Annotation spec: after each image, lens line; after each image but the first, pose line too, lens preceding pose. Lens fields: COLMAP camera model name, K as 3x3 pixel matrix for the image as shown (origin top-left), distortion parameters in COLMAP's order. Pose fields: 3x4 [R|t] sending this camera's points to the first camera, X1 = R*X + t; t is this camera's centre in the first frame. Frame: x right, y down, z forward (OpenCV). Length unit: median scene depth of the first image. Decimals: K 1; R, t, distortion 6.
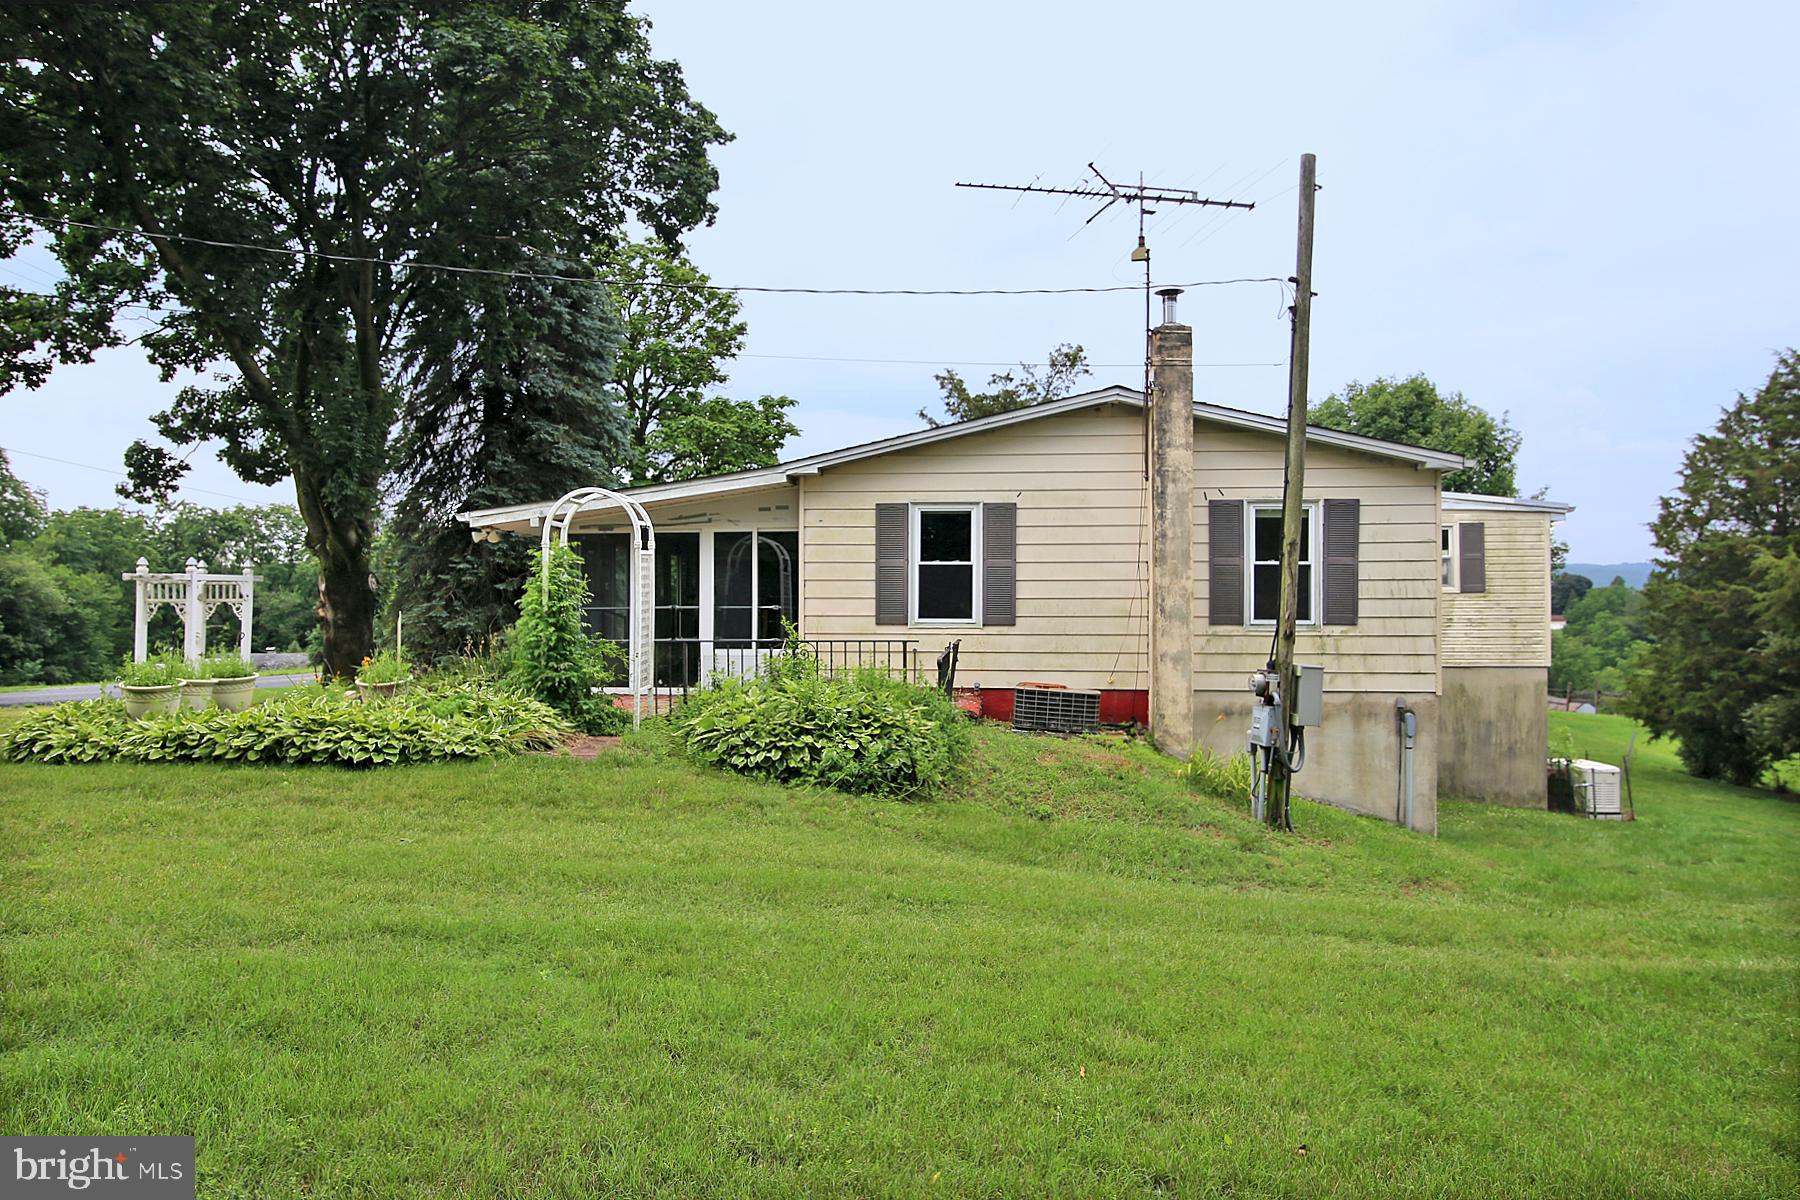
lens RADIAL K [[1102.3, 0, 898.4], [0, 1102.3, 585.9], [0, 0, 1]] dist [-0.019229, 0.000275]
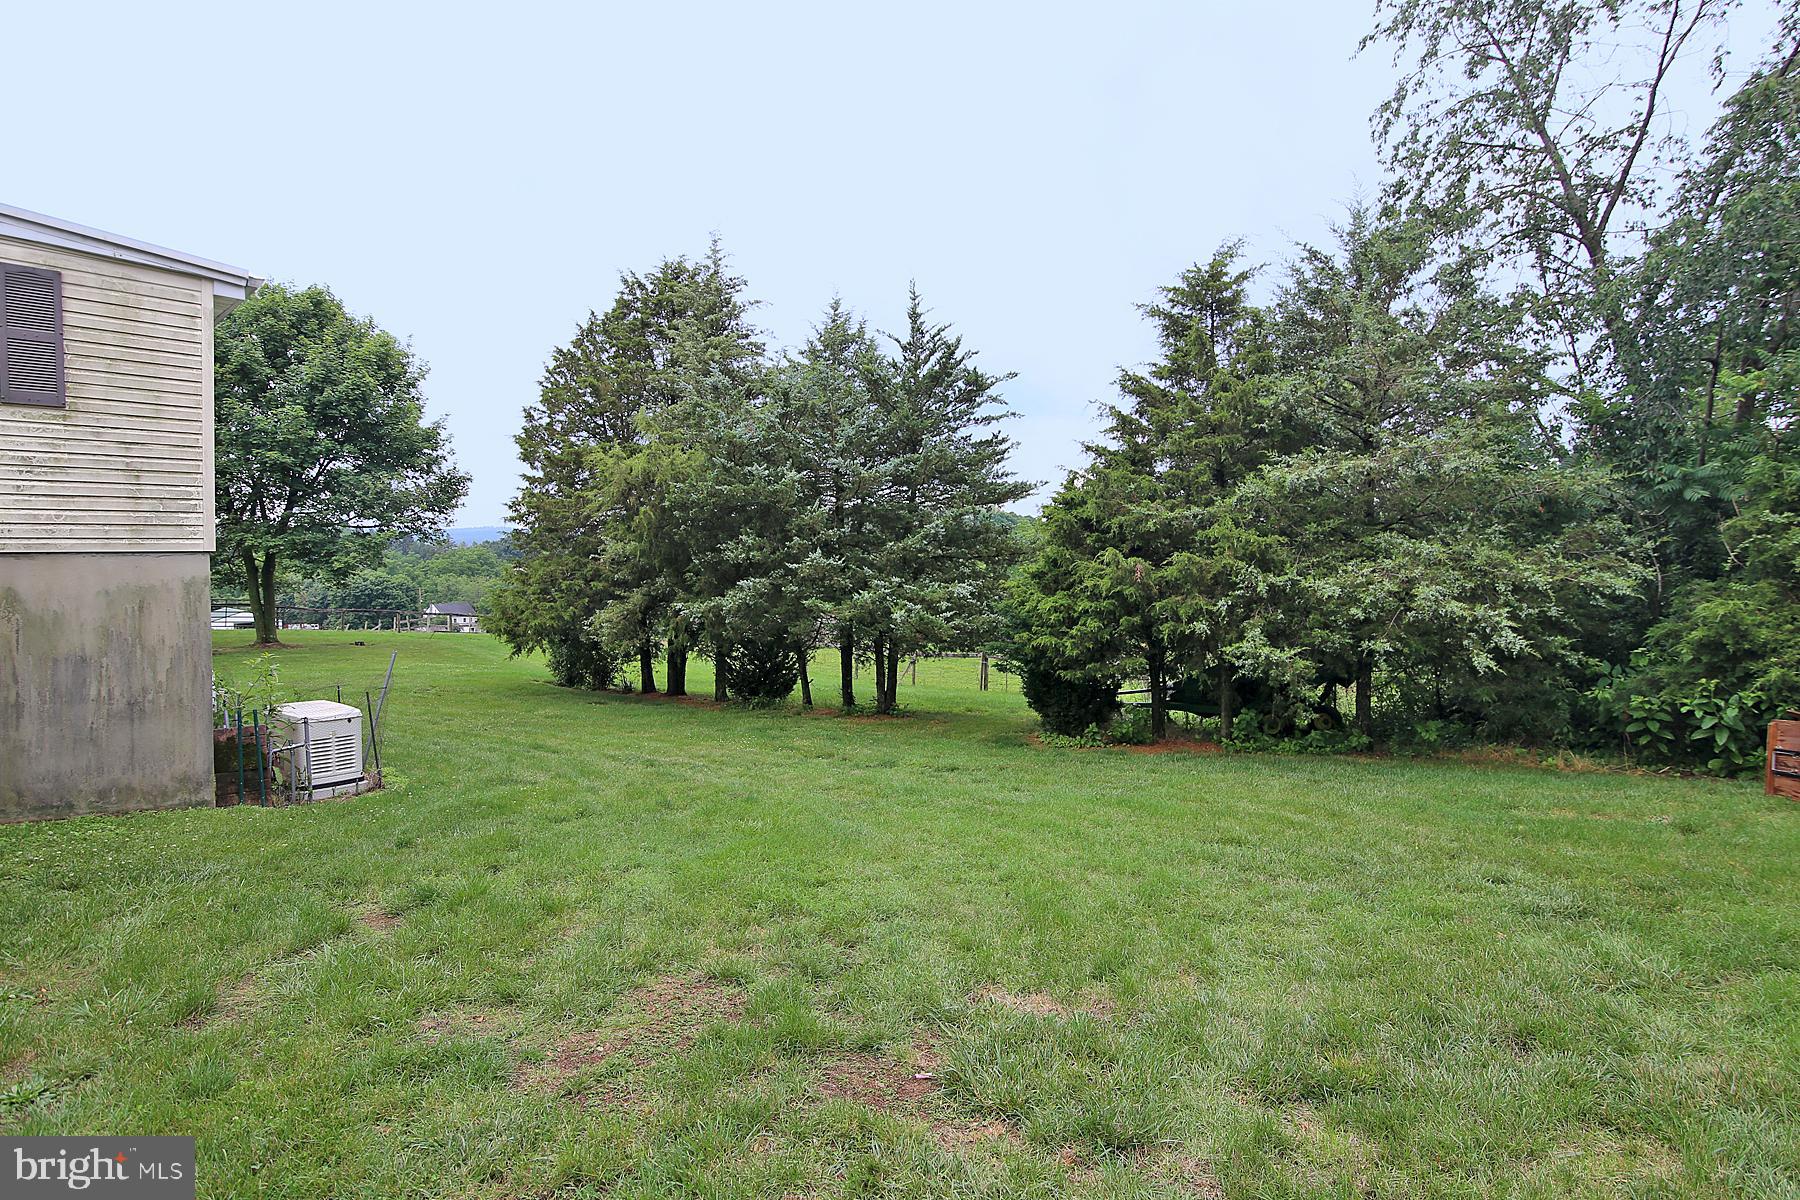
lens RADIAL K [[838.6, 0, 899.0], [0, 838.6, 587.8], [0, 0, 1]] dist [-0.015229, -0.000098]
pose [[0.581043, -0.030271, 0.813310, 0.446776], [-0.011183, 0.998917, 0.045168, 0.068341], [-0.813796, -0.035340, 0.580075, 0.454920]]
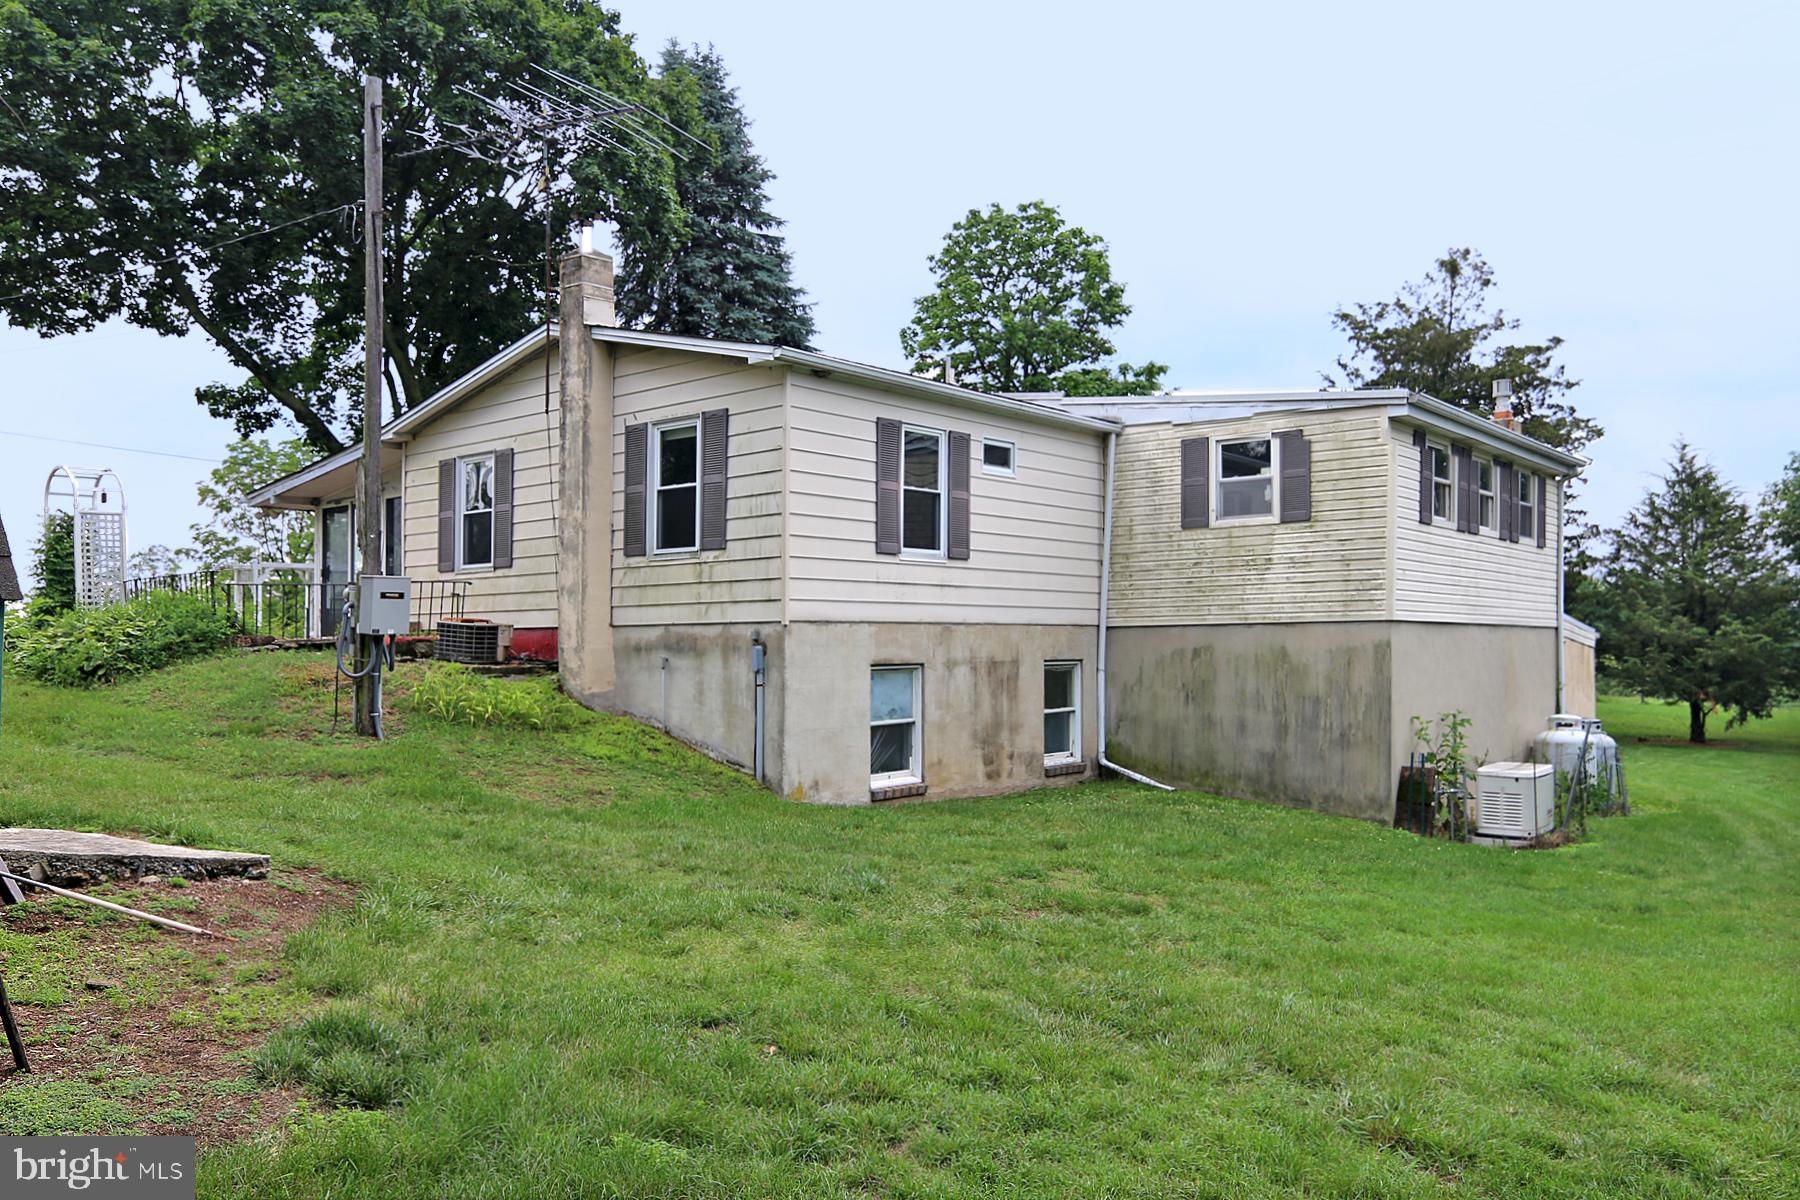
lens RADIAL K [[1303.5, 0, 900.0], [0, 1303.5, 600.0], [0, 0, 1]] dist [0.002181, 0.000851]
pose [[0.851685, -0.023872, -0.523511, 0.759563], [0.019715, 0.999714, -0.013514, 0.065380], [0.523684, 0.001189, 0.851912, 0.114839]]
